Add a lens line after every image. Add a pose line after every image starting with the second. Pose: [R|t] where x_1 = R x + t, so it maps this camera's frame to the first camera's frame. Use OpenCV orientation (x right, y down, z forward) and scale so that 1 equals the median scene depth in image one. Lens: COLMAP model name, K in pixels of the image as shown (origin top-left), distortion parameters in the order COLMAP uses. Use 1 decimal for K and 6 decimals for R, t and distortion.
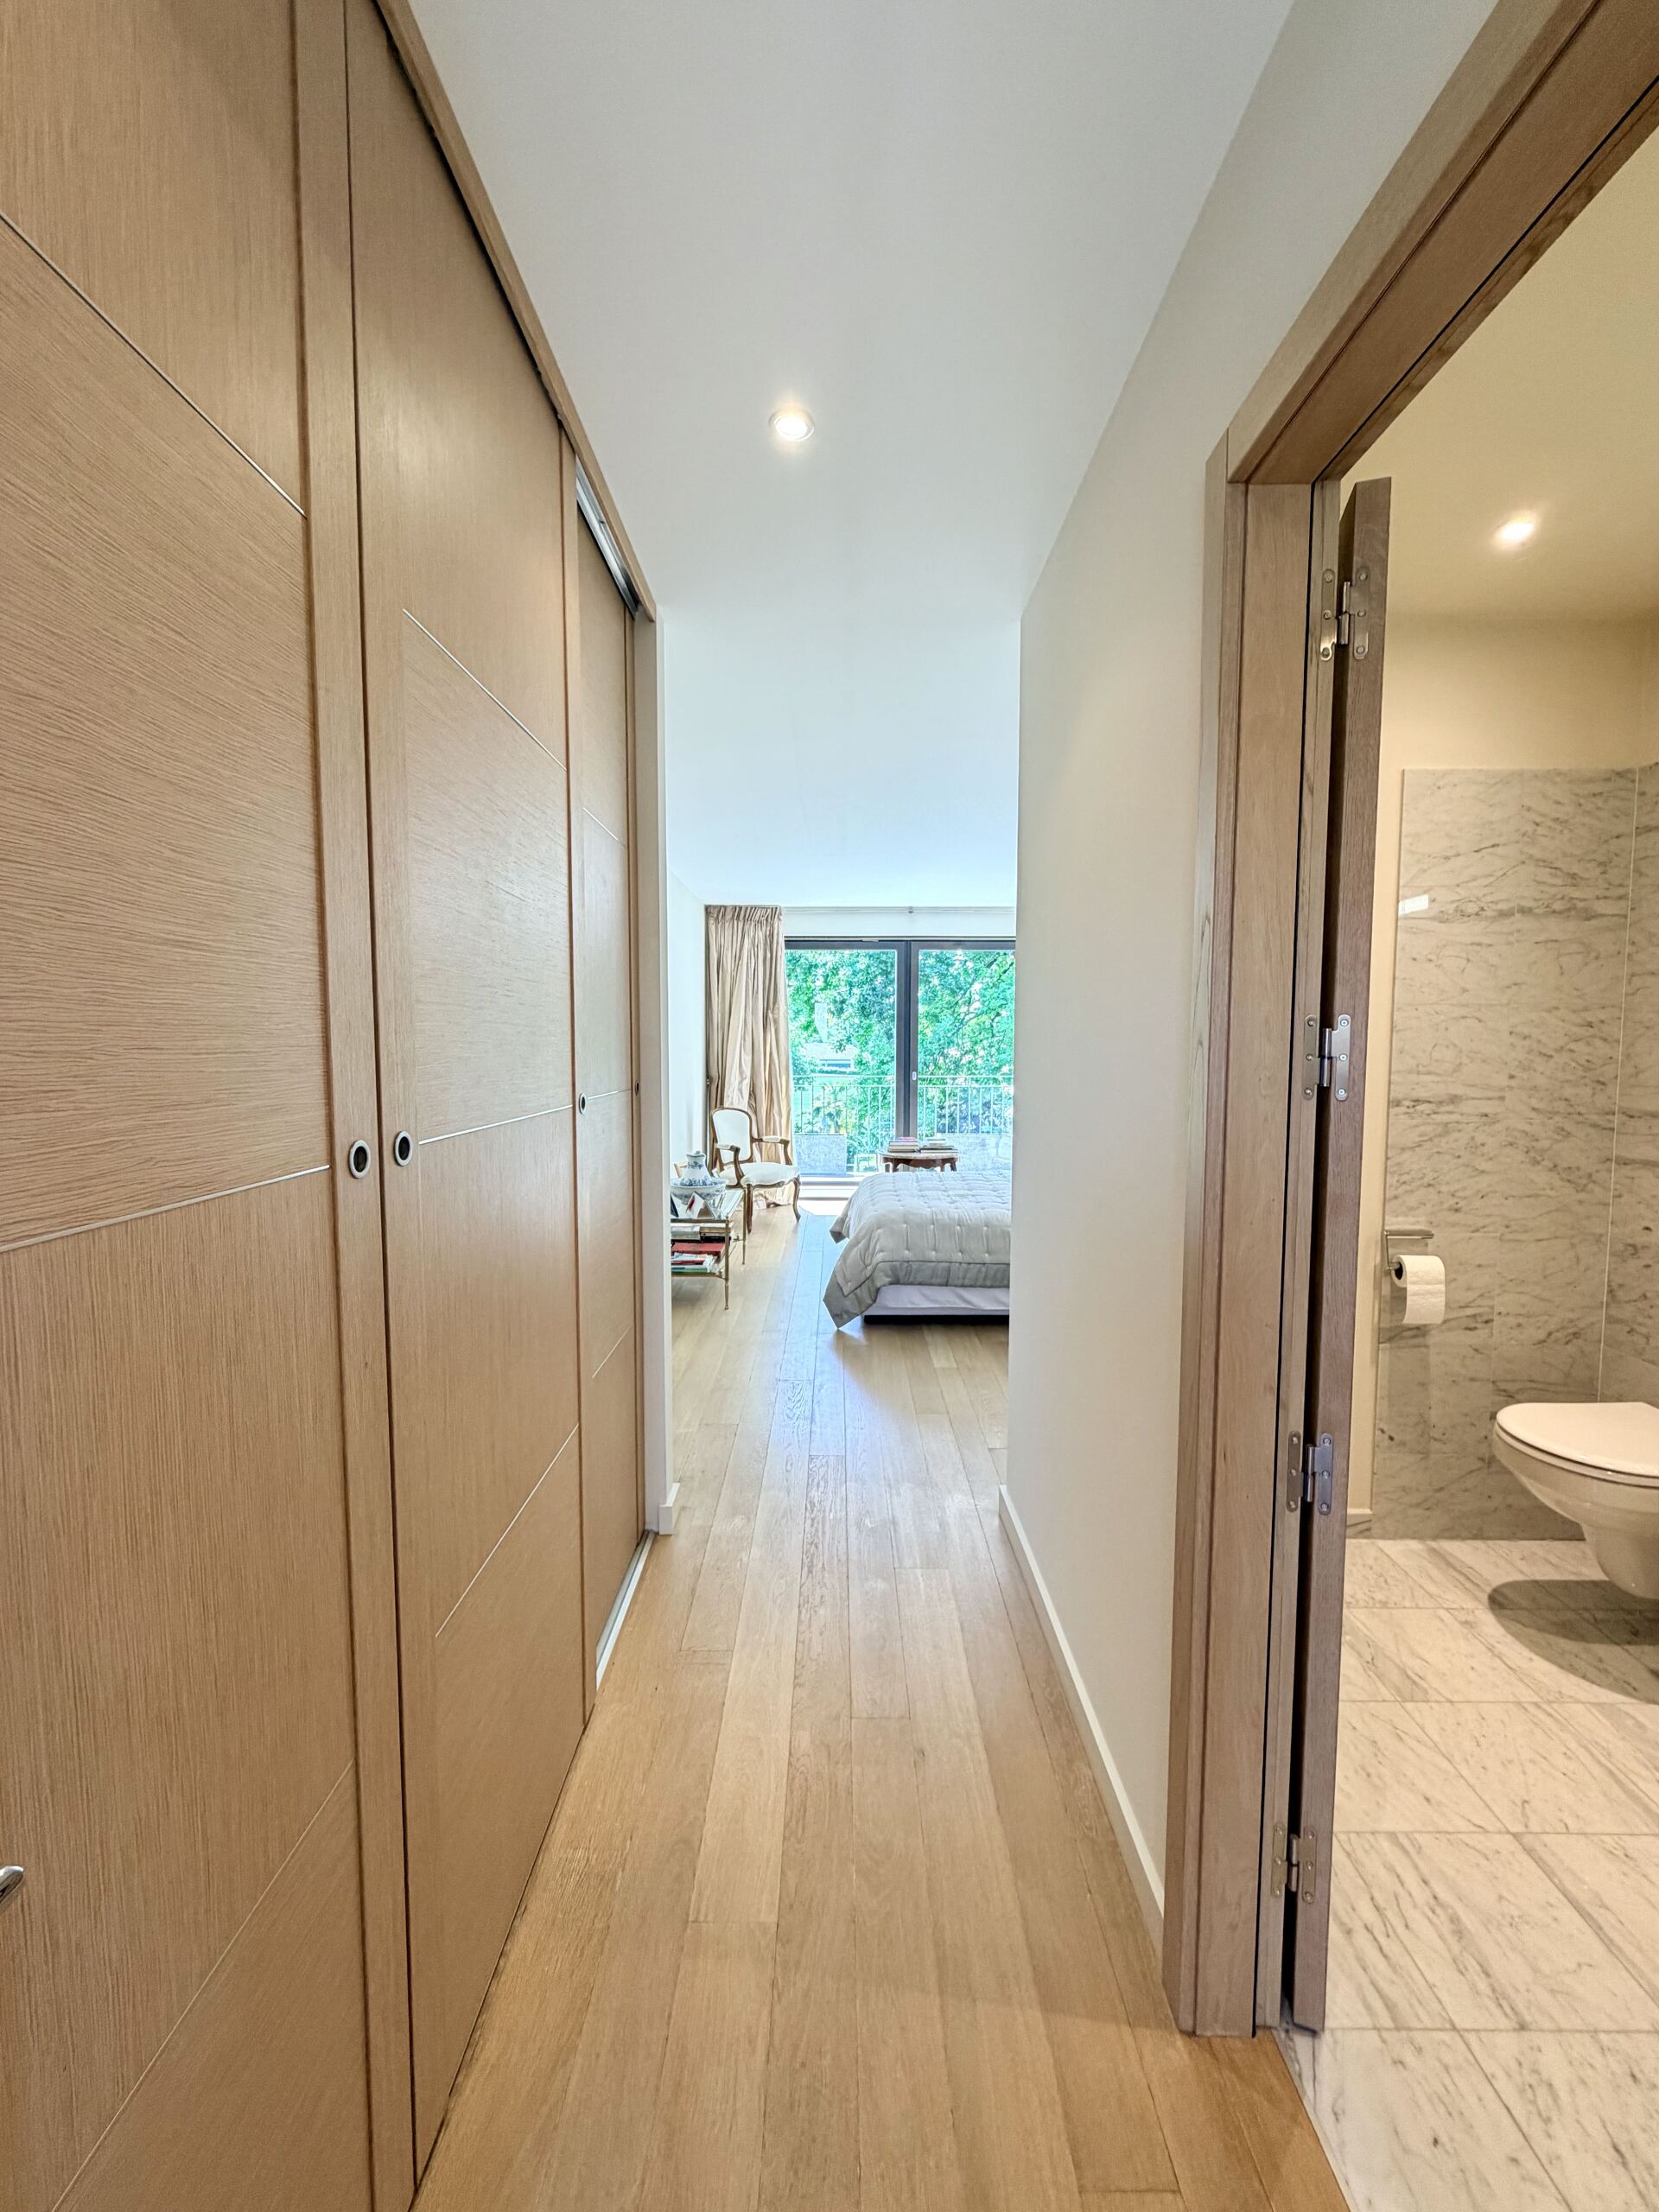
lens RADIAL K [[880.5, 0, 829.5], [0, 880.5, 1106.0], [0, 0, 1]] dist [-0.002211, 0.000793]
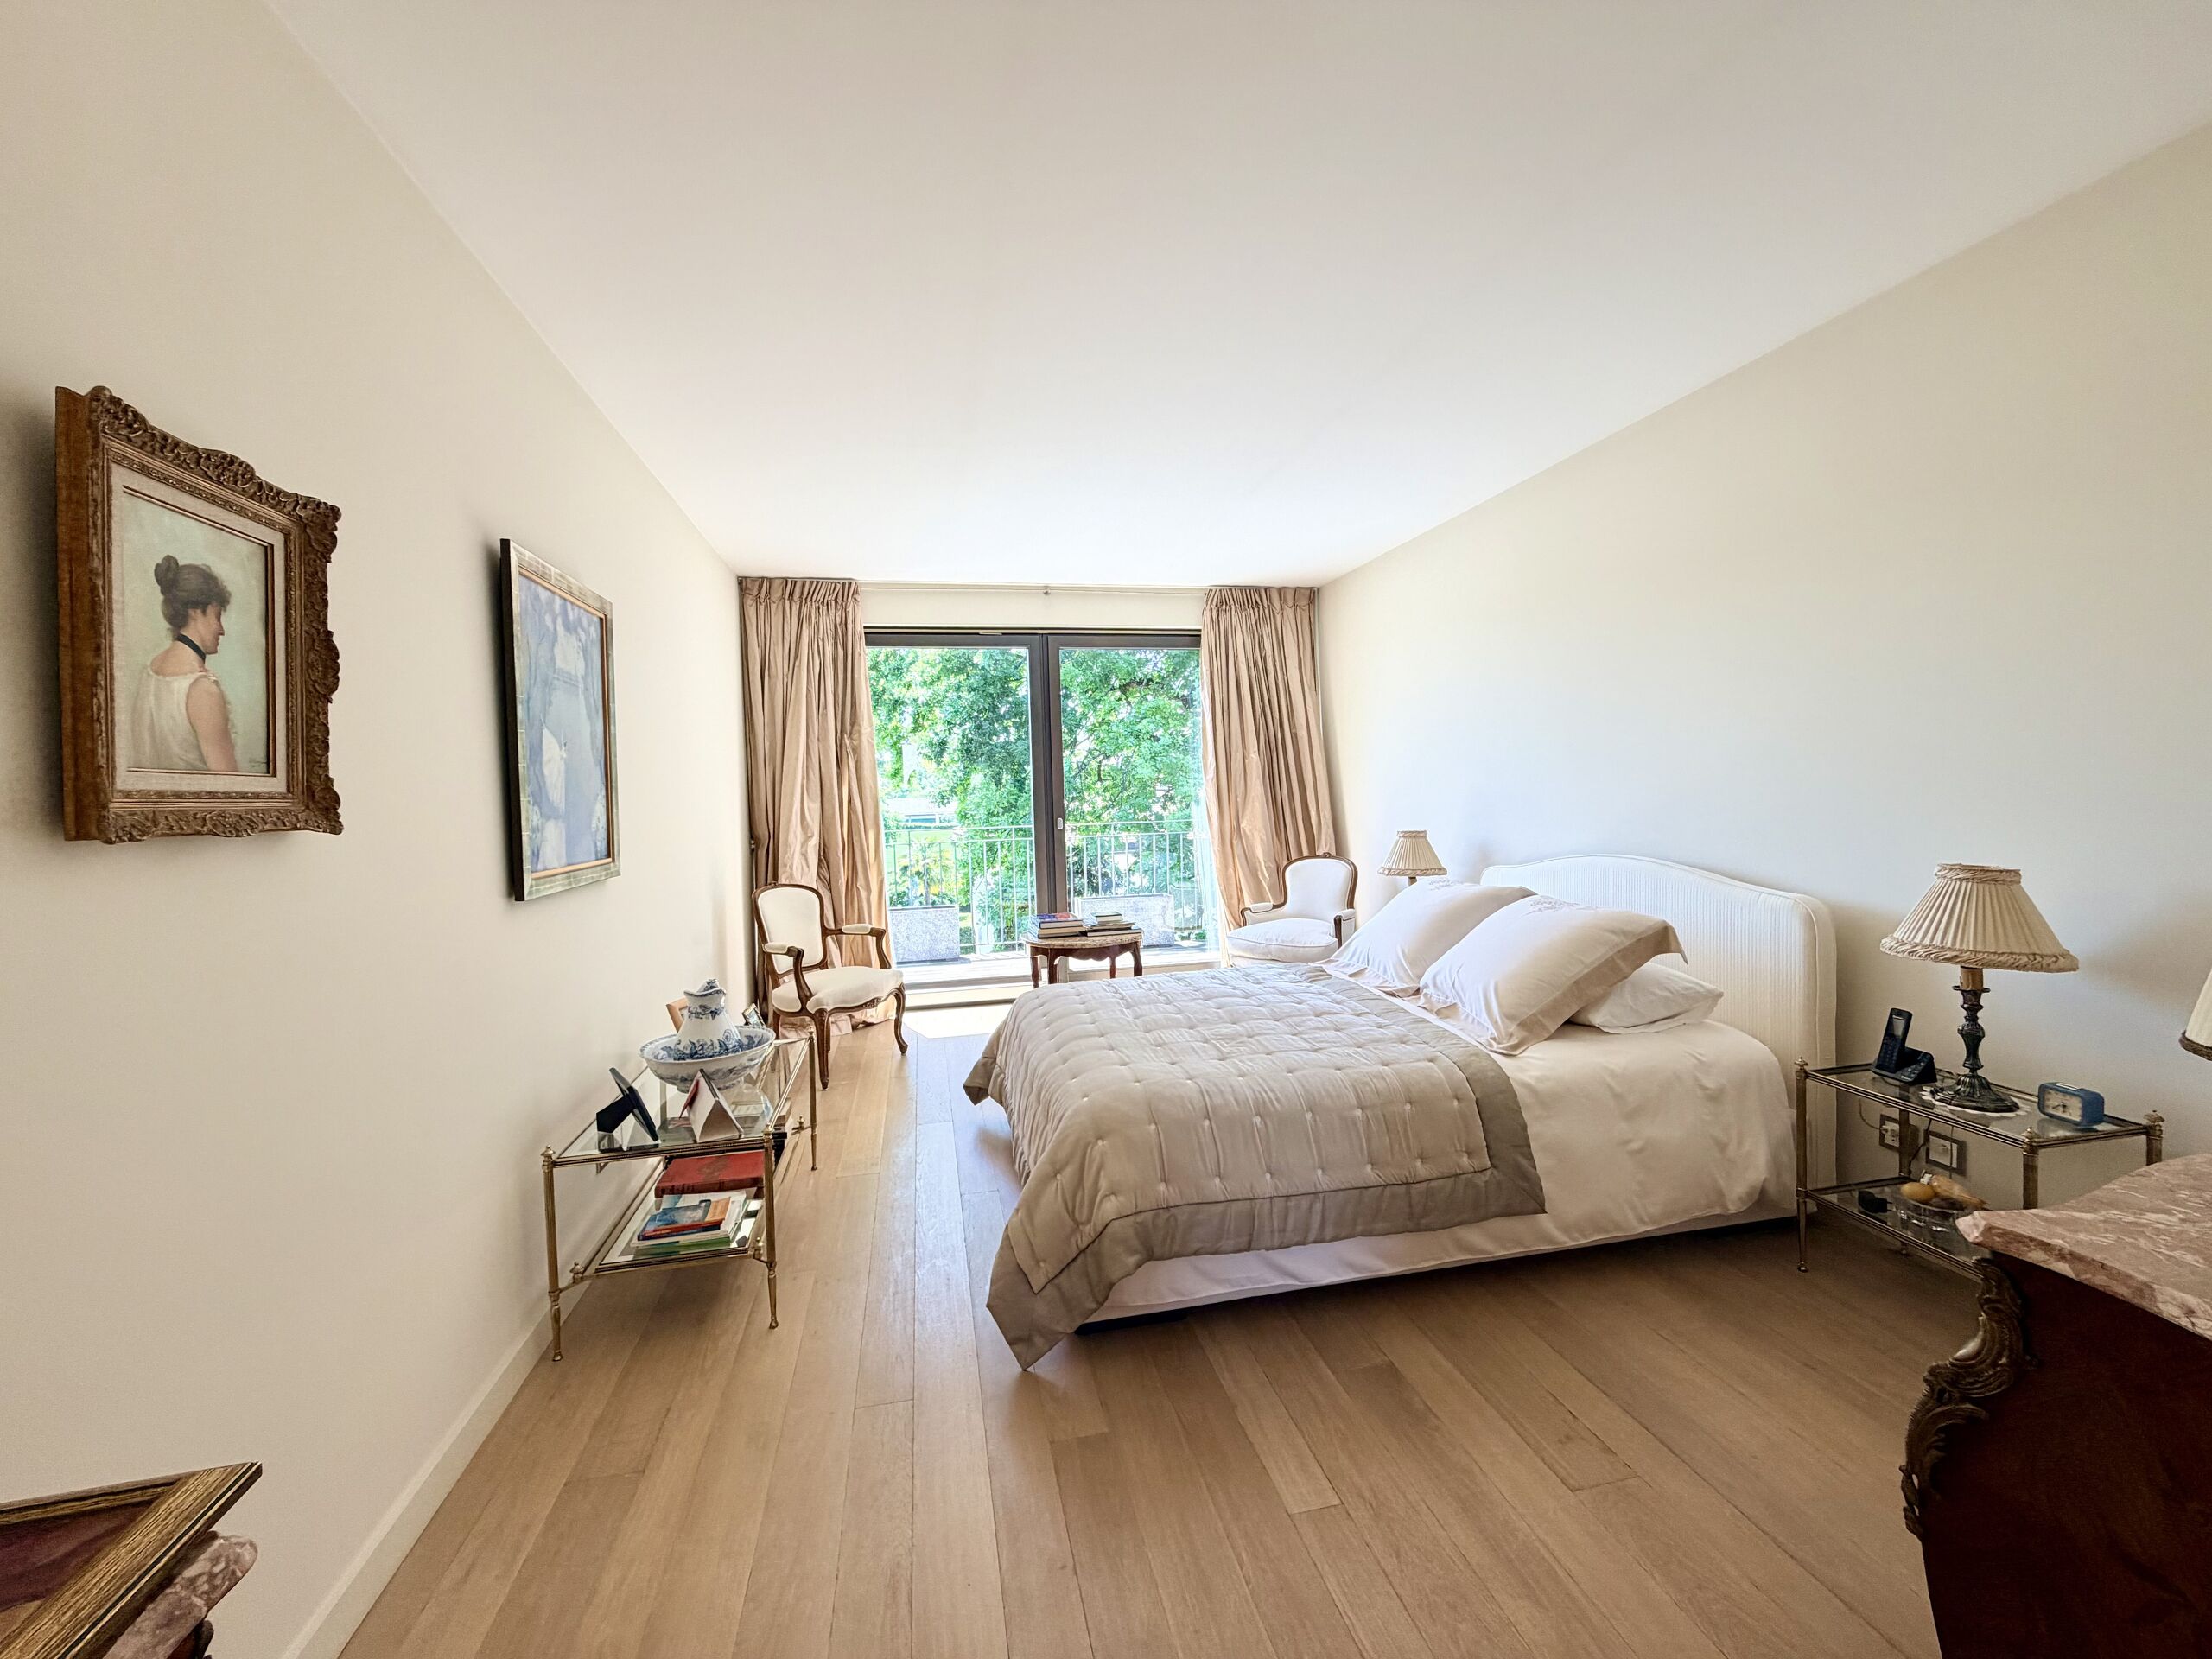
lens RADIAL K [[880.5, 0, 1101.5], [0, 880.5, 828.8], [0, 0, 1]] dist [-0.002211, 0.000793]
pose [[0.977376, -0.040480, 0.207599, -0.021259], [0.047600, 0.998433, -0.029417, -0.008190], [-0.206083, 0.038634, 0.977772, 0.328352]]
